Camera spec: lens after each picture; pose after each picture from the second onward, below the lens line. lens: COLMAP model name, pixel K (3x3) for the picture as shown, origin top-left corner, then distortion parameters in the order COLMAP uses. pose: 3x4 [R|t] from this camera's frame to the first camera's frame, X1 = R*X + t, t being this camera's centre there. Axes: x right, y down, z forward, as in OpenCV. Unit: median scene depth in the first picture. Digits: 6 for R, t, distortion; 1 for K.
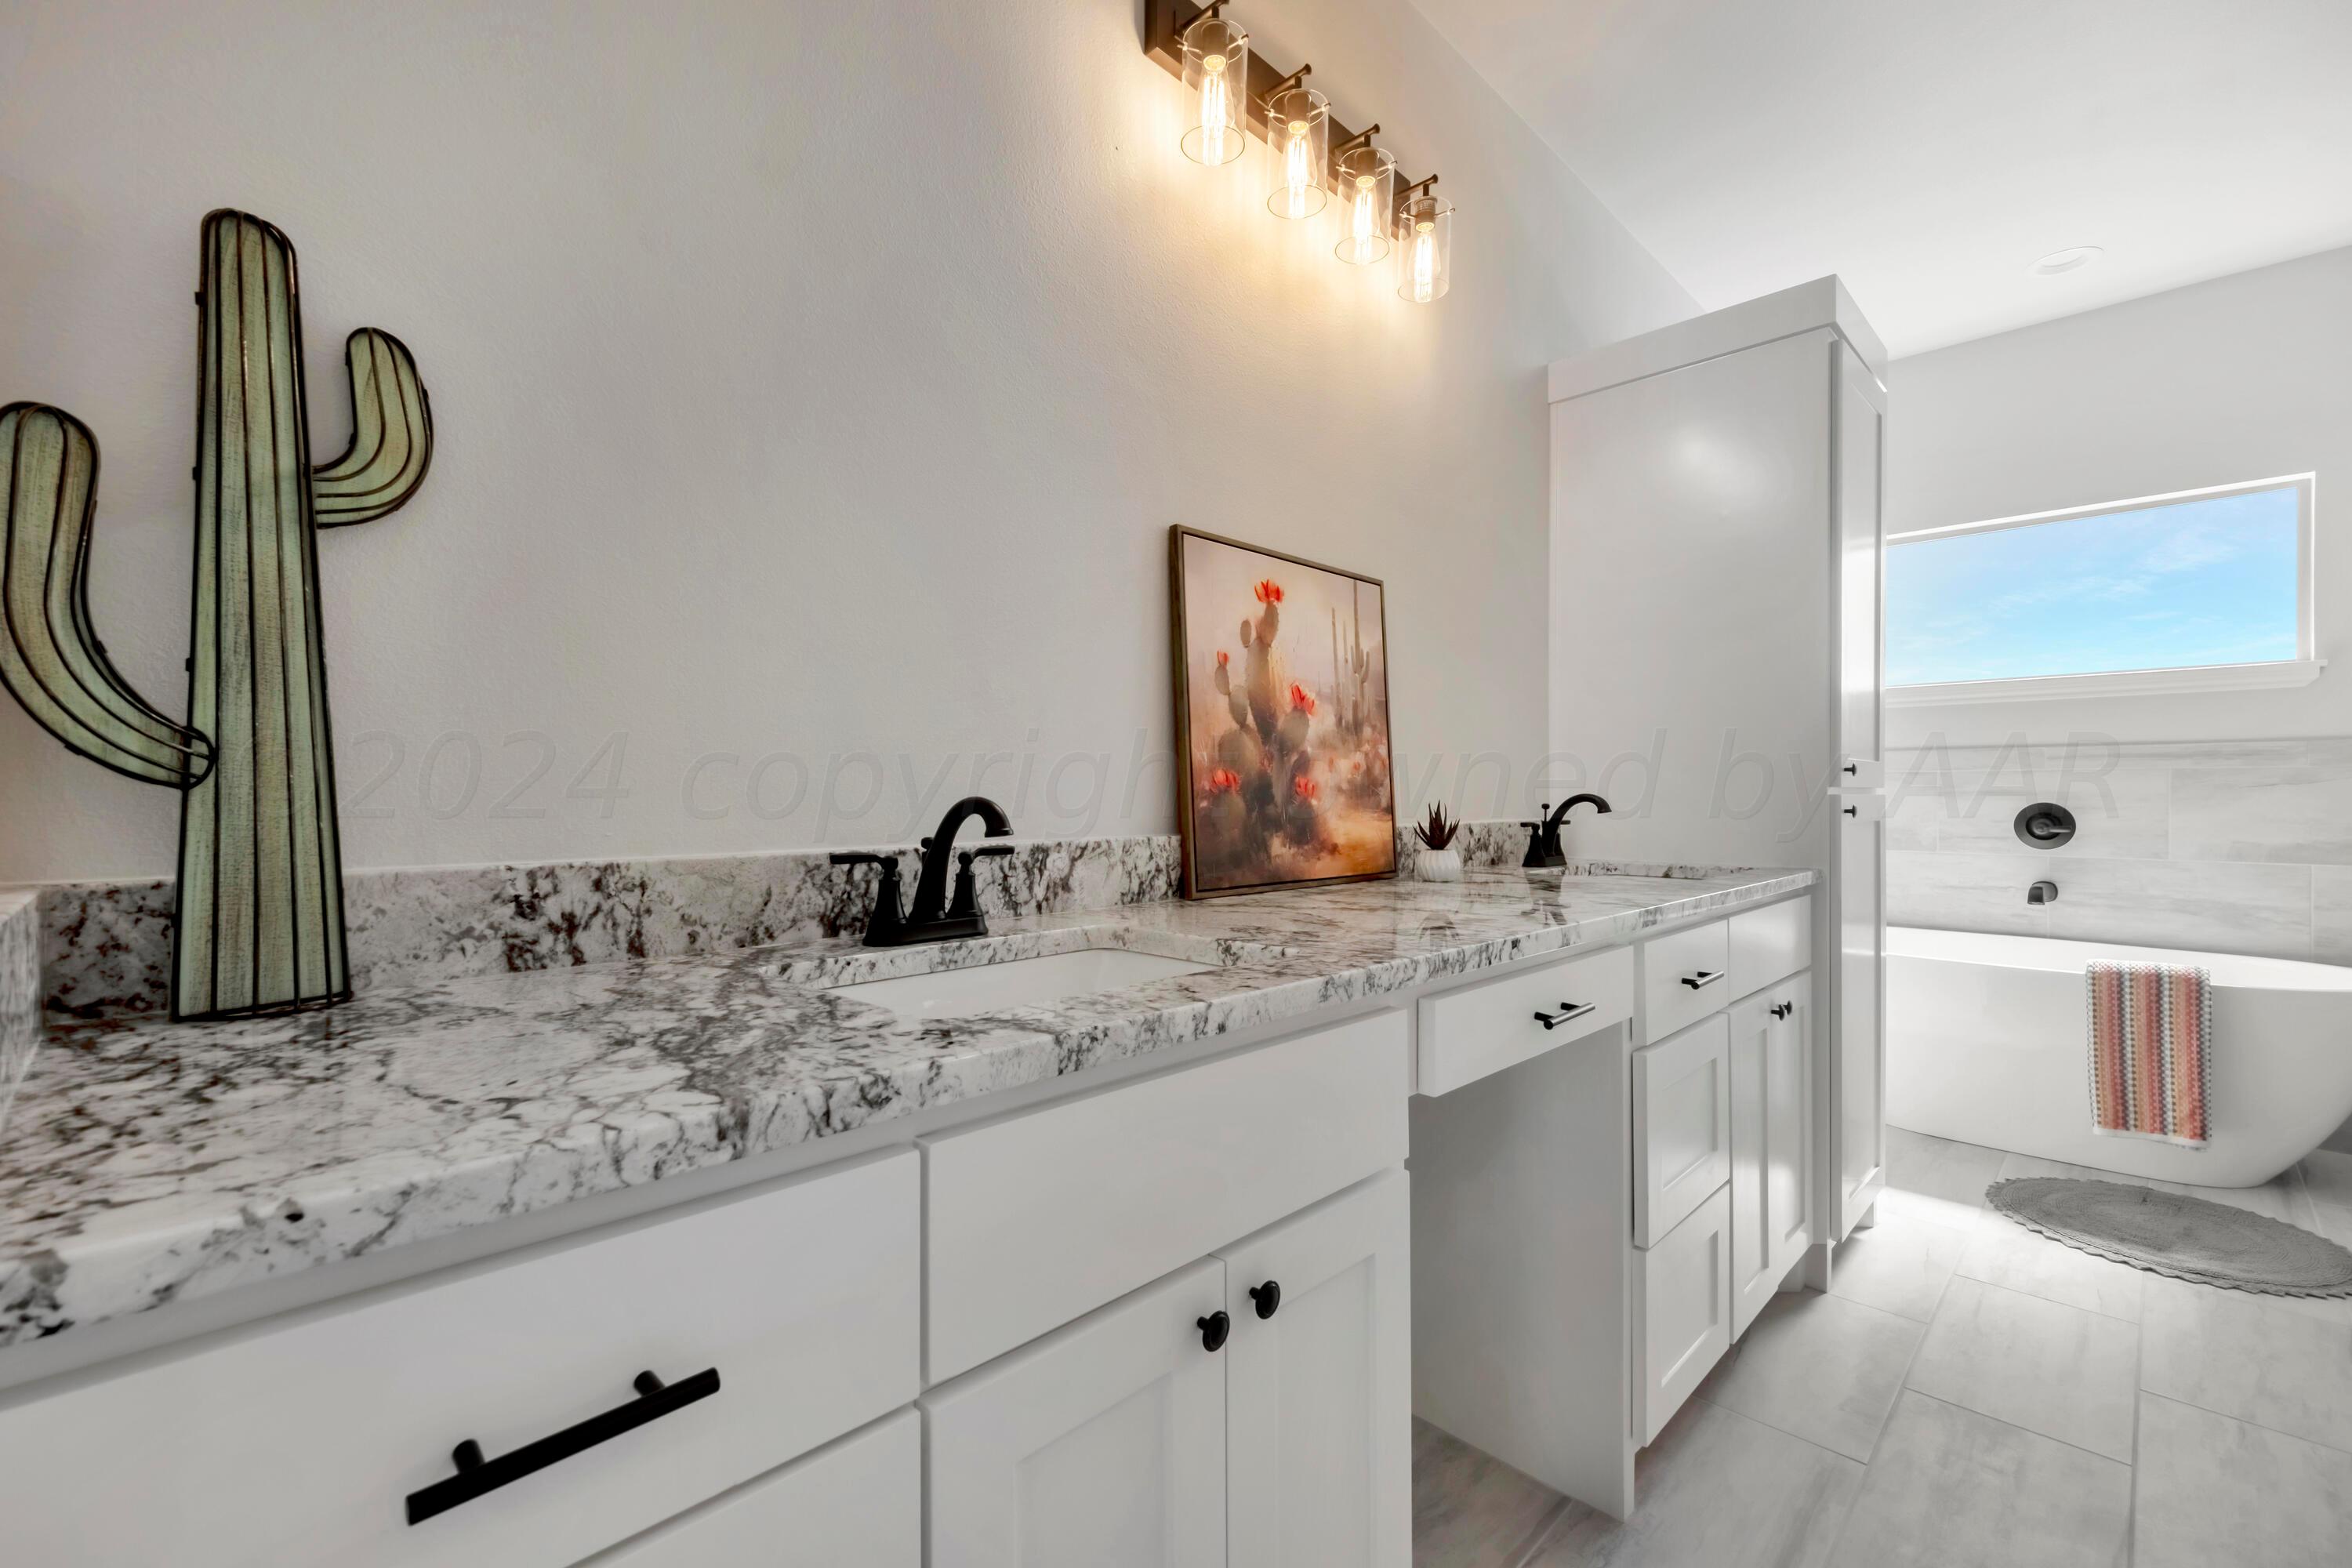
lens RADIAL K [[996.8, 0, 1174.9], [0, 996.8, 792.5], [0, 0, 1]] dist [0.014312, -0.001563]
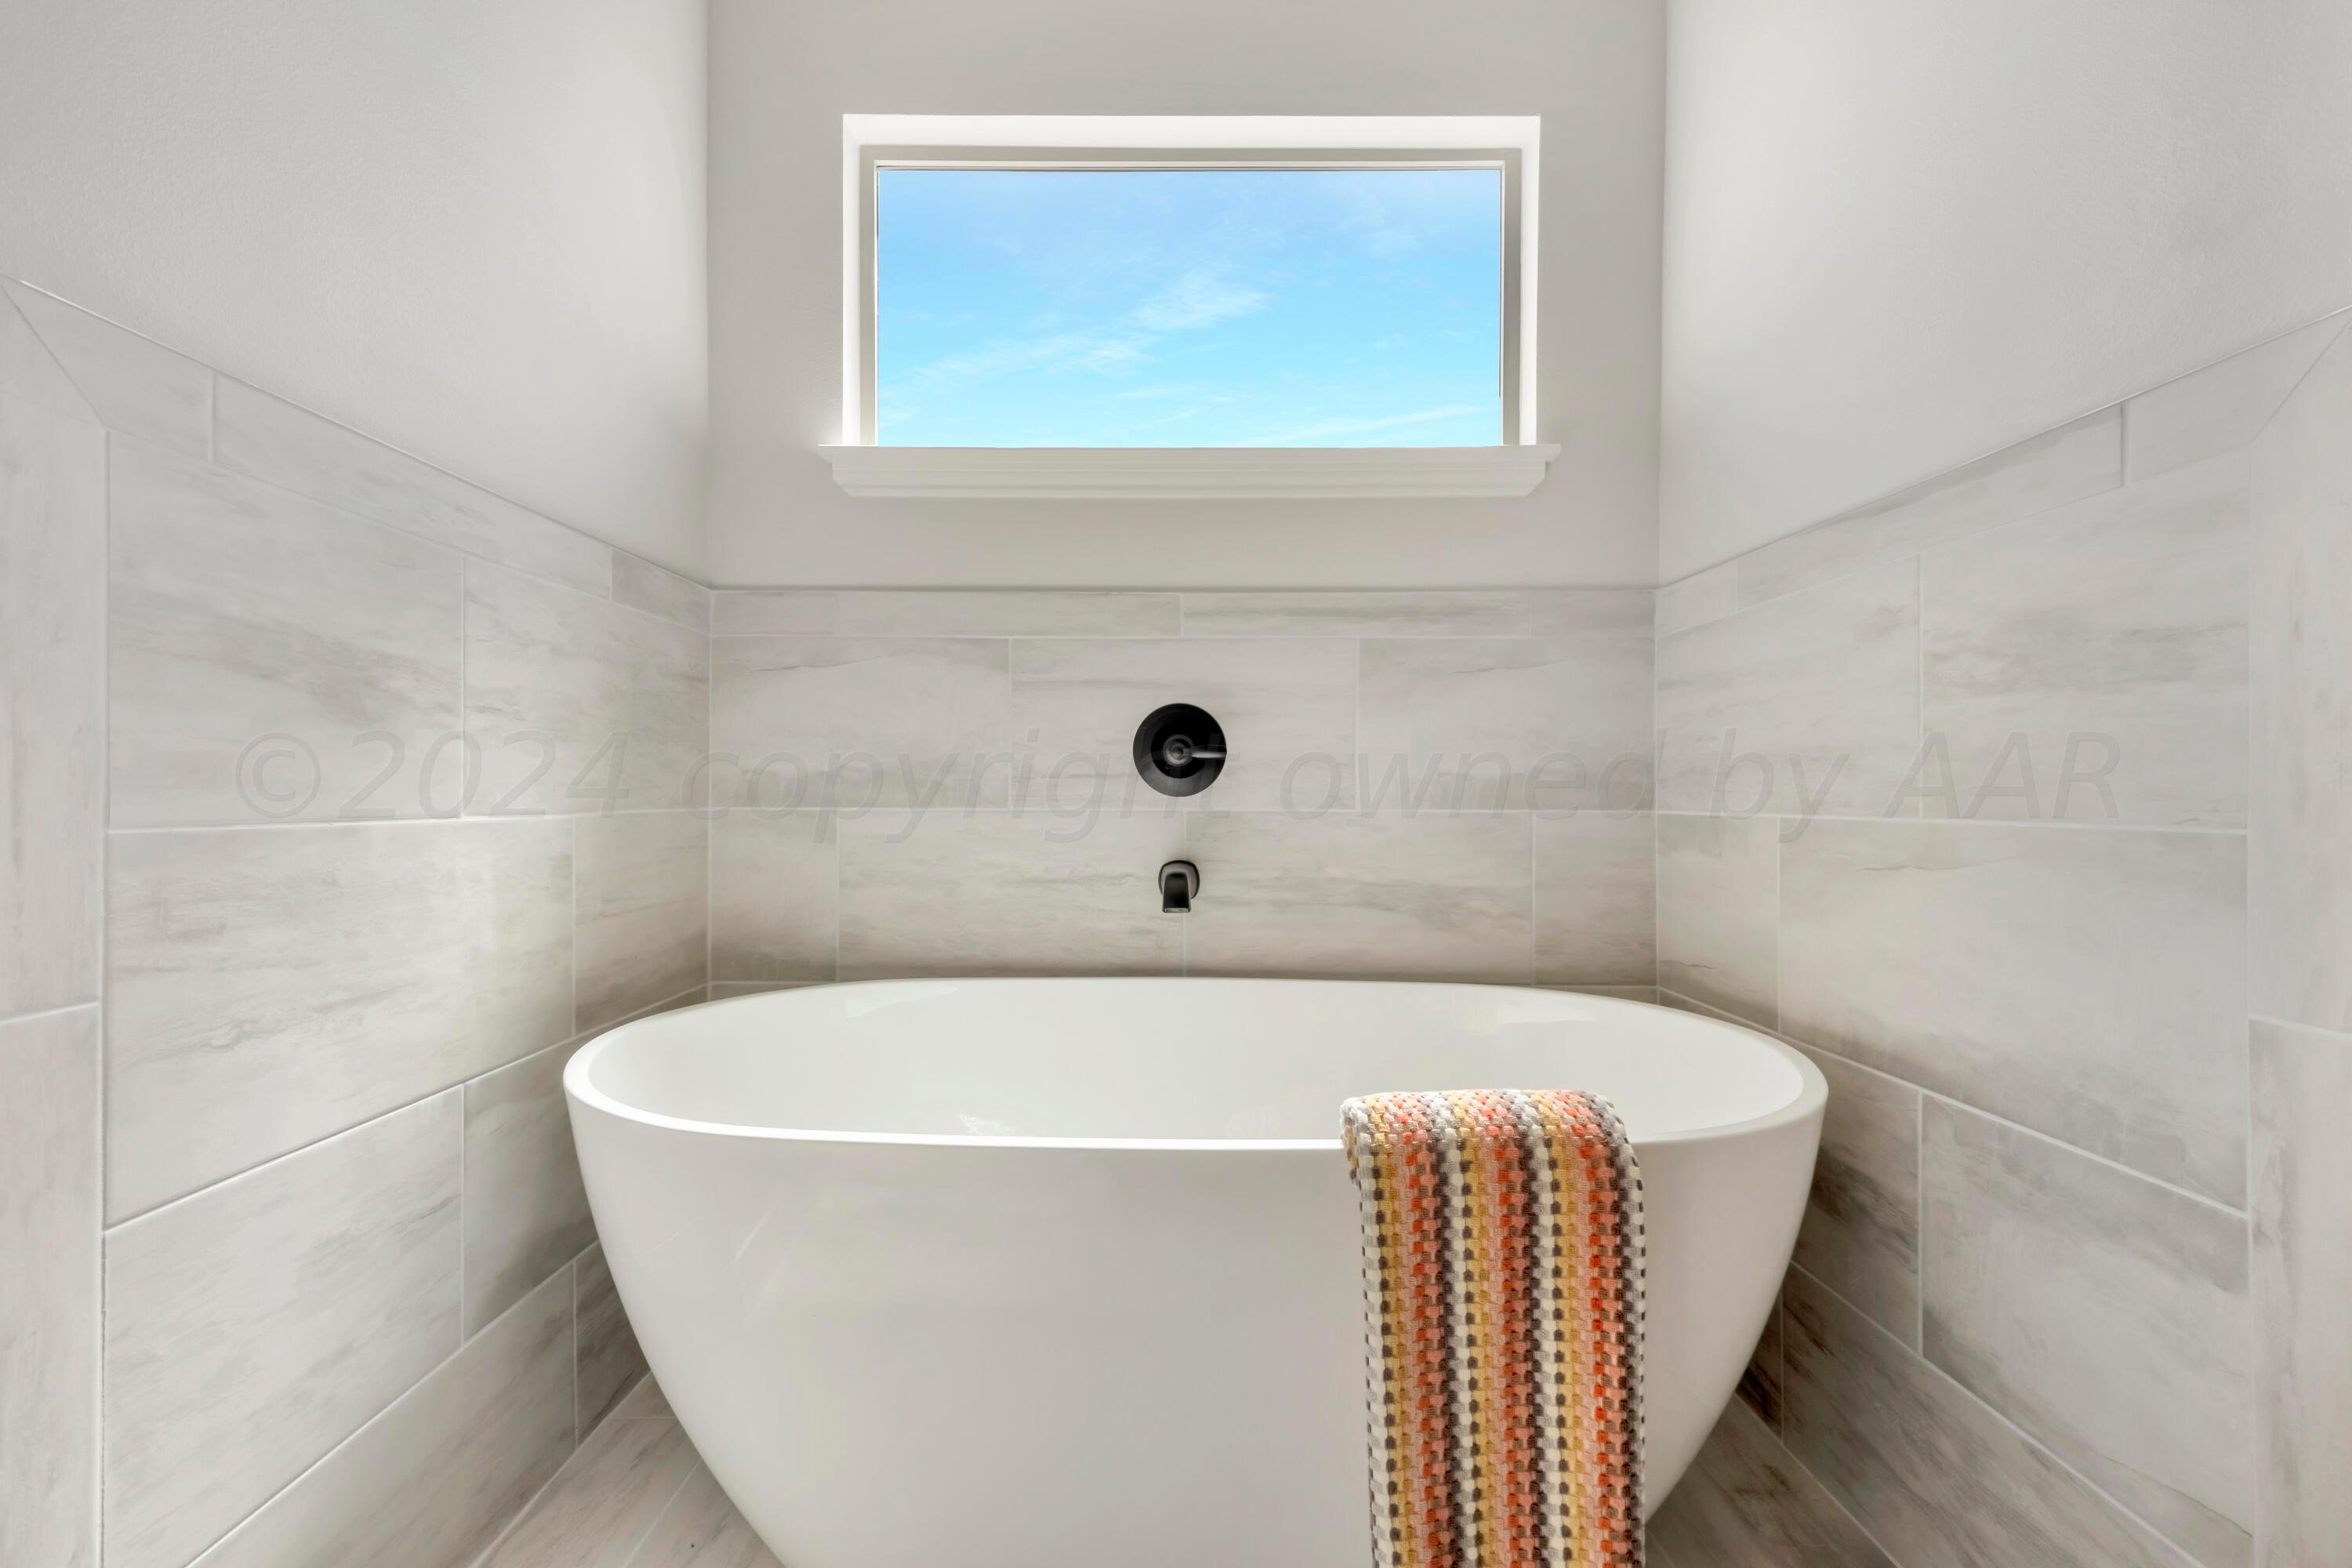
lens RADIAL K [[996.8, 0, 1172.7], [0, 996.8, 779.6], [0, 0, 1]] dist [0.014312, -0.001563]
pose [[0.701050, 0.005538, 0.713091, 0.552910], [-0.007313, 0.999973, -0.000576, 0.052944], [-0.713075, -0.004811, 0.701071, 0.713134]]
